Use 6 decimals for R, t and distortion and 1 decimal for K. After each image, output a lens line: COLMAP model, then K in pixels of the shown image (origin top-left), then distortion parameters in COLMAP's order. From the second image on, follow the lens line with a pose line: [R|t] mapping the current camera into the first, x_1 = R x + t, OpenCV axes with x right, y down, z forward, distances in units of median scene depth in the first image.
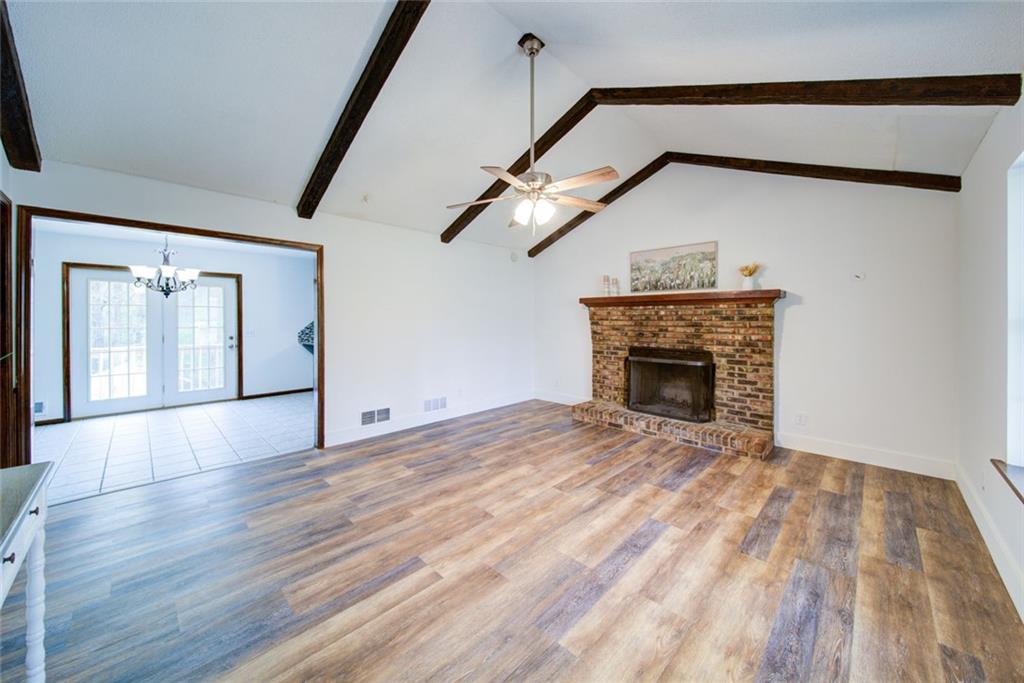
lens RADIAL K [[372.5, 0, 510.2], [0, 372.5, 322.4], [0, 0, 1]] dist [-0.000511, -0.000134]
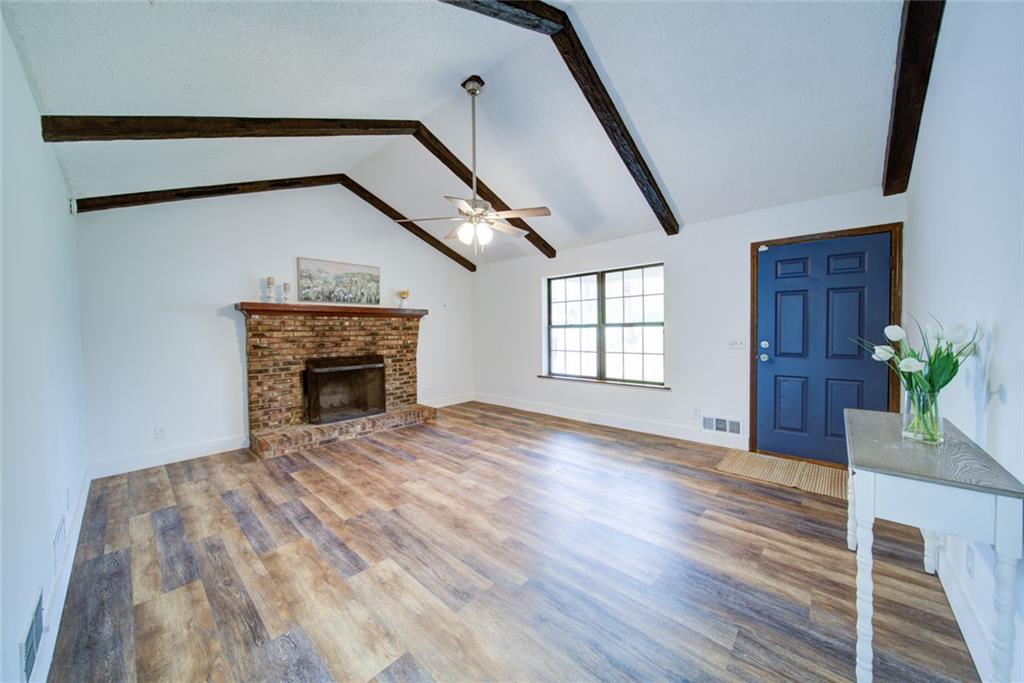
lens RADIAL K [[354.1, 0, 507.8], [0, 354.1, 338.1], [0, 0, 1]] dist [0.000625, 0.000057]
pose [[-0.032582, -0.024648, 0.999165, -0.713254], [0.020169, 0.999476, 0.025313, -0.000125], [-0.999266, 0.020977, -0.032068, 0.644917]]
